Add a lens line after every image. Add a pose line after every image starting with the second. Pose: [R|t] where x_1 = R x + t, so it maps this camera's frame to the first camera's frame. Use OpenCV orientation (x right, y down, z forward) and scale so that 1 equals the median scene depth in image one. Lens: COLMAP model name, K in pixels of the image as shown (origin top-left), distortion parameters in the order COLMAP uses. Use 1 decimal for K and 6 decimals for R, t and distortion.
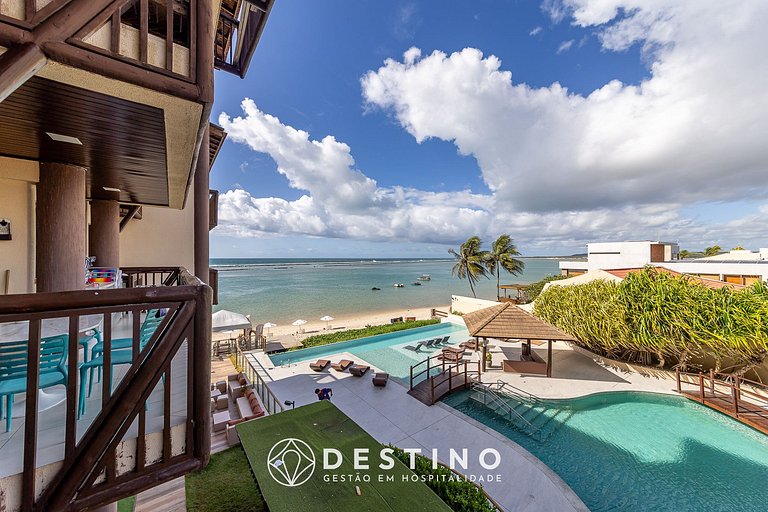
lens RADIAL K [[273.1, 0, 382.7], [0, 273.1, 256.3], [0, 0, 1]] dist [-0.000860, 0.000921]
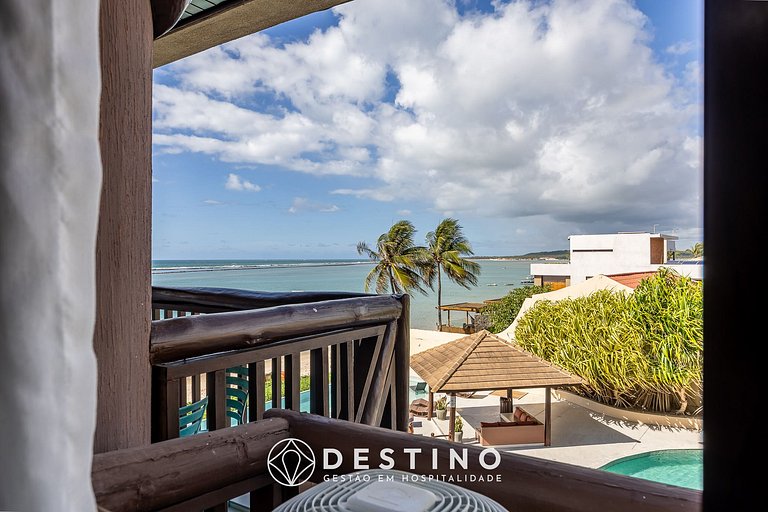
lens RADIAL K [[514.8, 0, 374.5], [0, 514.8, 260.7], [0, 0, 1]] dist [0.004842, -0.003580]
pose [[0.945563, -0.002663, 0.325429, -0.141626], [0.000053, 0.999968, 0.008031, 0.004625], [-0.325440, -0.007576, 0.945532, 0.009661]]
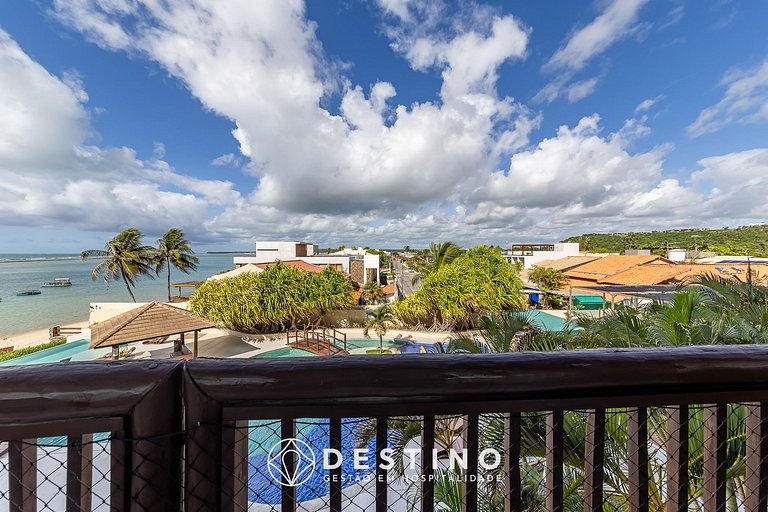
lens RADIAL K [[273.1, 0, 380.3], [0, 273.1, 254.5], [0, 0, 1]] dist [-0.000860, 0.000921]
pose [[0.542931, -0.007214, 0.839746, 0.096909], [-0.001794, 0.999951, 0.009750, -0.006766], [-0.839775, -0.006800, 0.542892, -0.181625]]
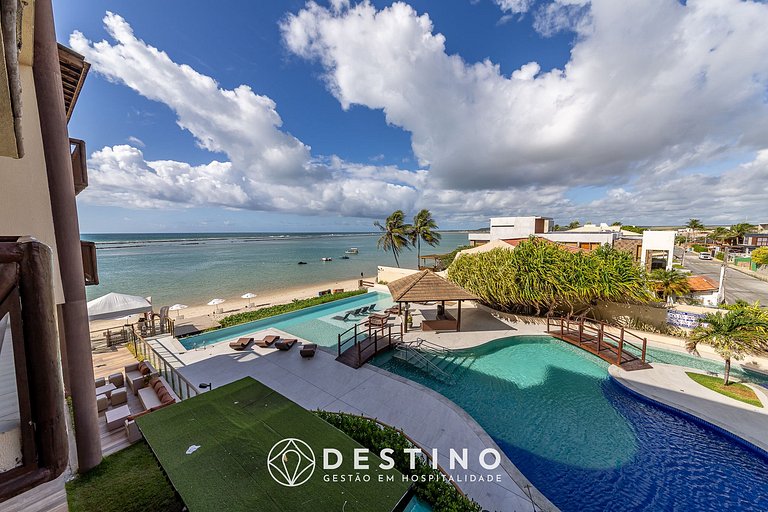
lens RADIAL K [[268.1, 0, 381.3], [0, 268.1, 255.7], [0, 0, 1]] dist [-0.002206, 0.001203]
pose [[0.966538, -0.026233, 0.255179, 0.007653], [0.002251, 0.995587, 0.093820, 0.010723], [-0.256514, -0.090106, 0.962331, 0.011777]]
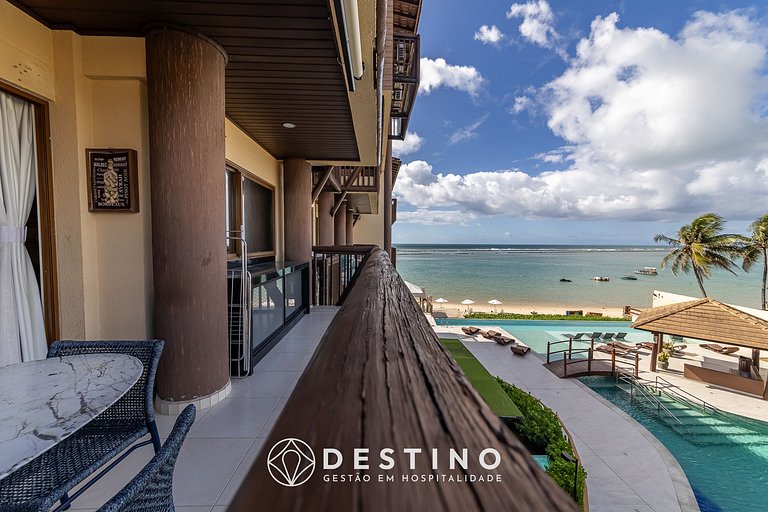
lens RADIAL K [[287.4, 0, 384.5], [0, 287.4, 255.7], [0, 0, 1]] dist [0.002158, 0.002226]
pose [[0.806273, 0.031612, -0.590699, 0.203972], [-0.004453, 0.998867, 0.047377, 0.008337], [0.591527, -0.035568, 0.805500, -0.241985]]
